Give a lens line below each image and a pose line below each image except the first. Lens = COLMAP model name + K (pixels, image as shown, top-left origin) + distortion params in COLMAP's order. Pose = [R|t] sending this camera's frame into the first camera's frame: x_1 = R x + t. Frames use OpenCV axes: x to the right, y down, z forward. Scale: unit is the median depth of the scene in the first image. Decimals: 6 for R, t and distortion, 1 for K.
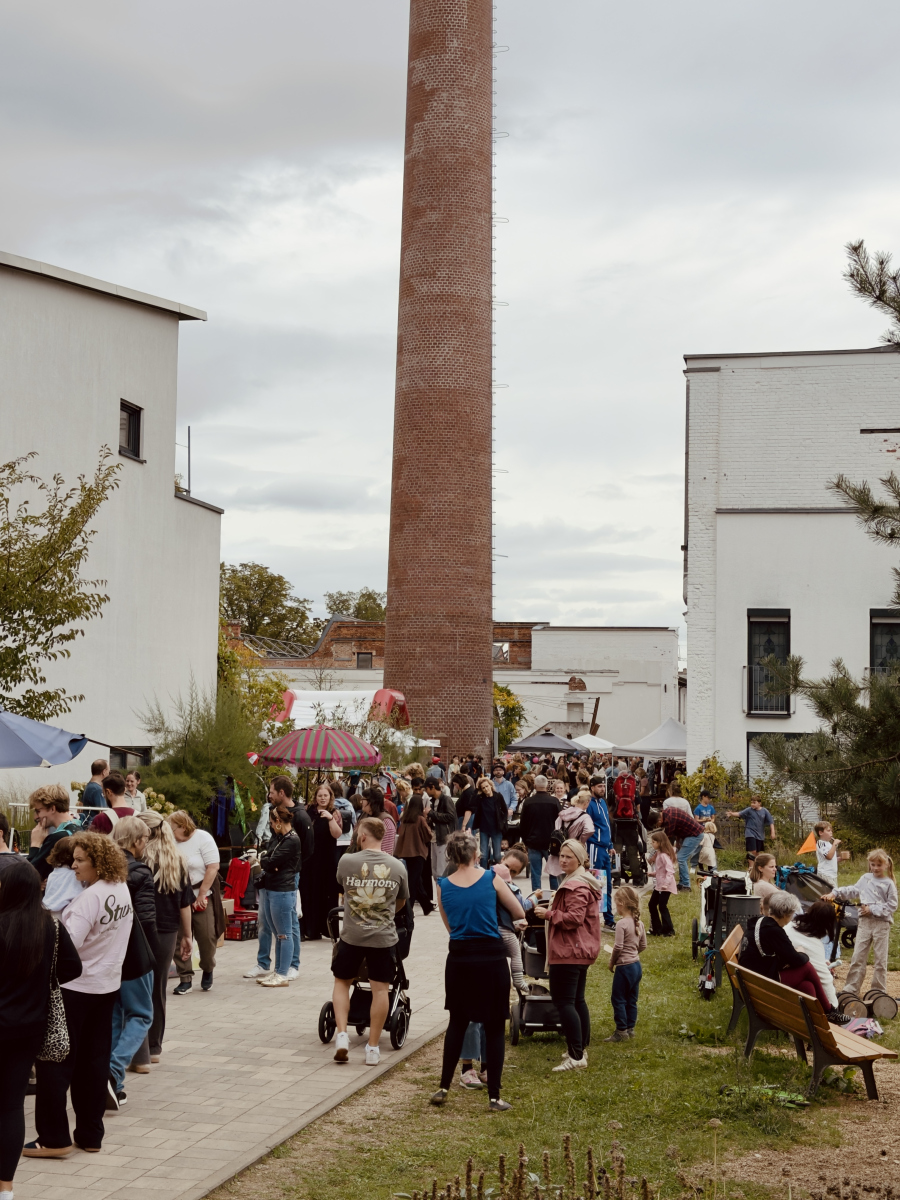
lens RADIAL K [[1958.6, 0, 443.2], [0, 1958.6, 615.2], [0, 0, 1]] dist [0.143167, 0.000000]
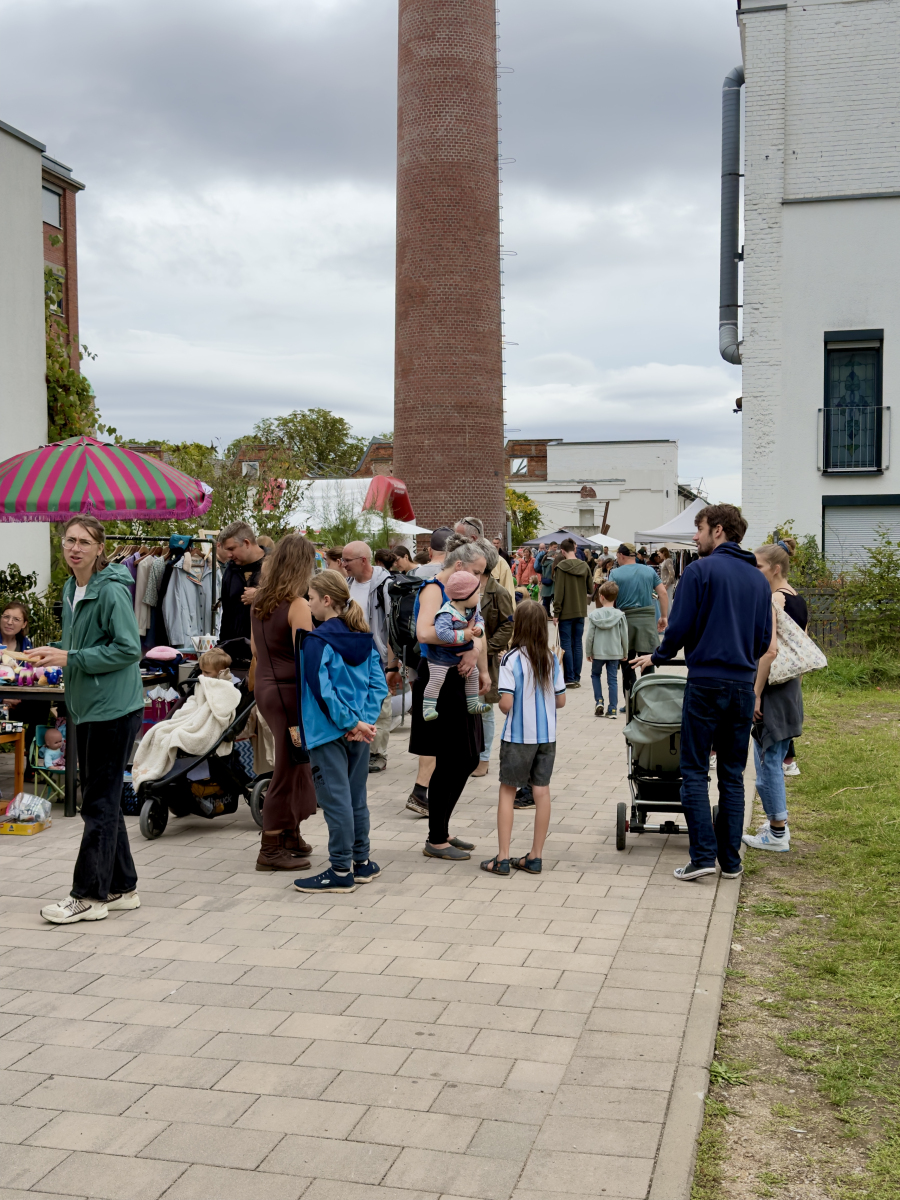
lens RADIAL K [[1441.2, 0, 458.7], [0, 1441.2, 607.5], [0, 0, 1]] dist [0.120747, 0.000000]
pose [[0.999553, -0.022227, -0.020008, 0.023060], [0.024107, 0.994775, 0.099206, 0.042107], [0.017699, -0.099644, 0.994866, 0.422475]]
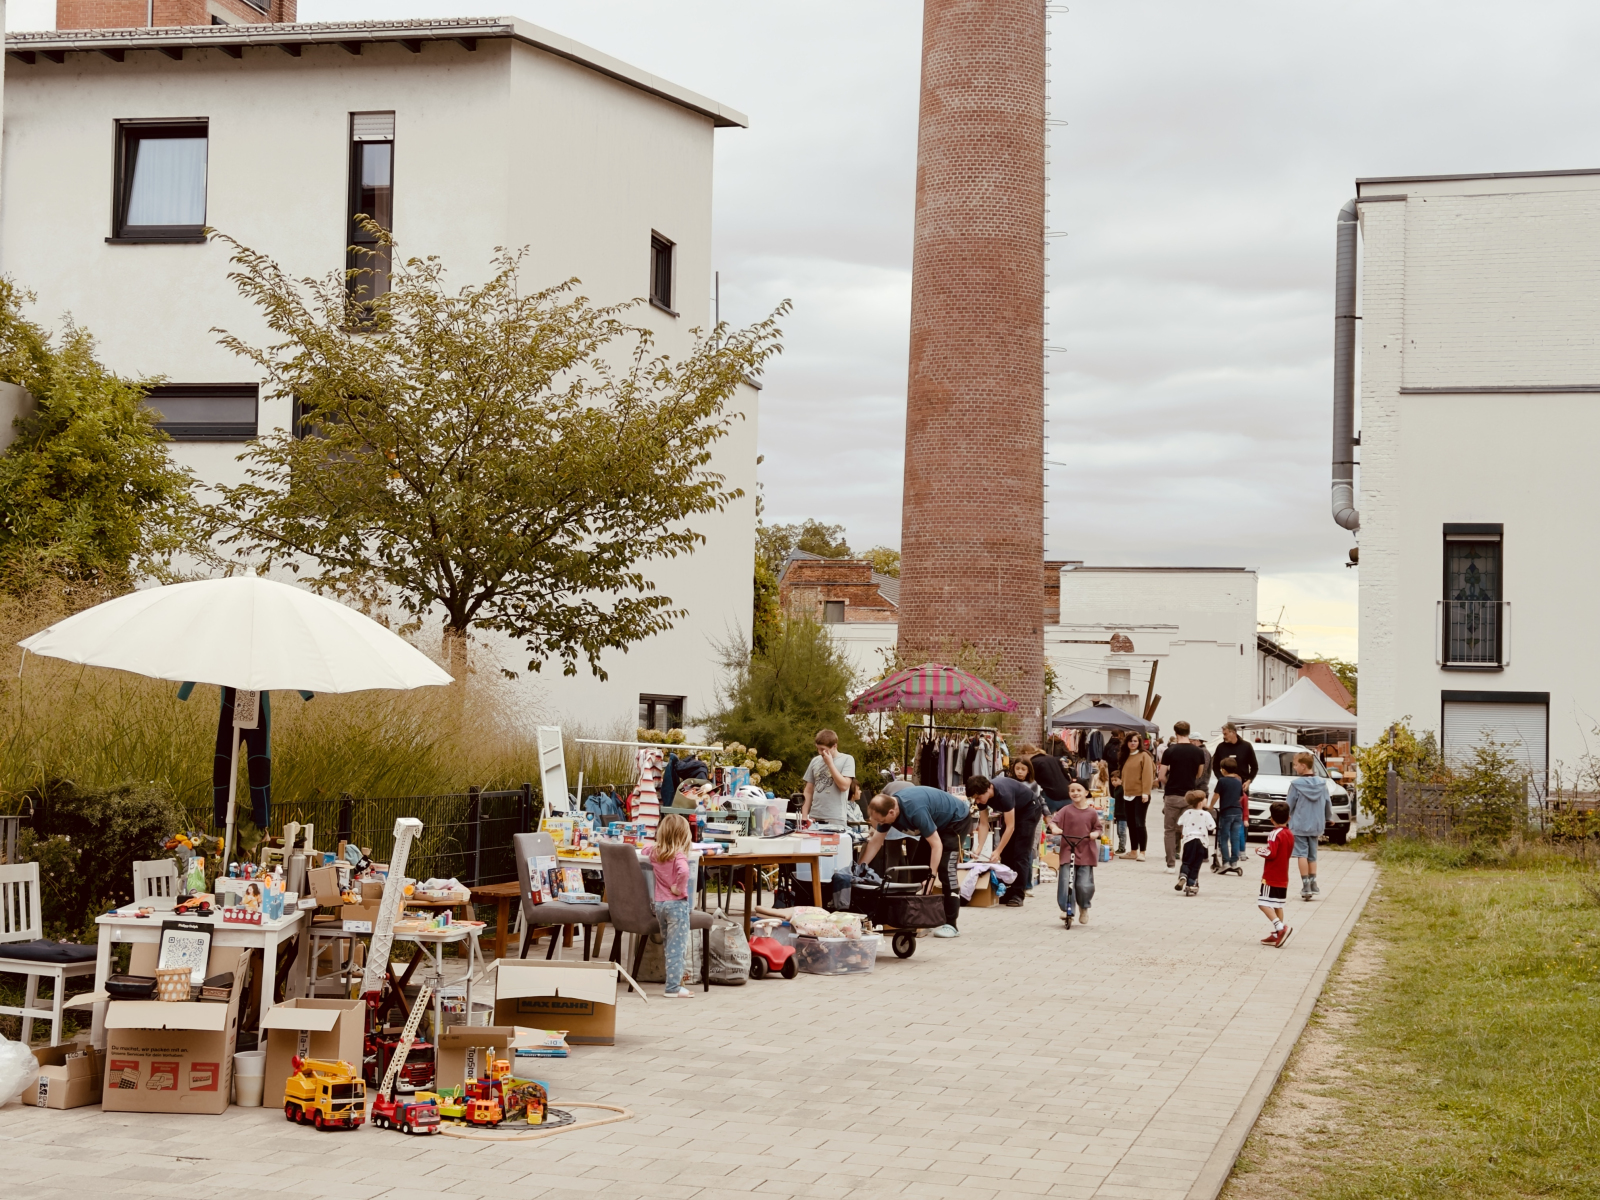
lens RADIAL K [[2611.4, 0, 802.8], [0, 2611.4, 614.4], [0, 0, 1]] dist [0.143167, 0.000000]
pose [[0.999480, 0.002564, -0.032151, -0.052524], [-0.001927, 0.999801, 0.019834, 0.011425], [0.032195, -0.019762, 0.999286, 0.003972]]
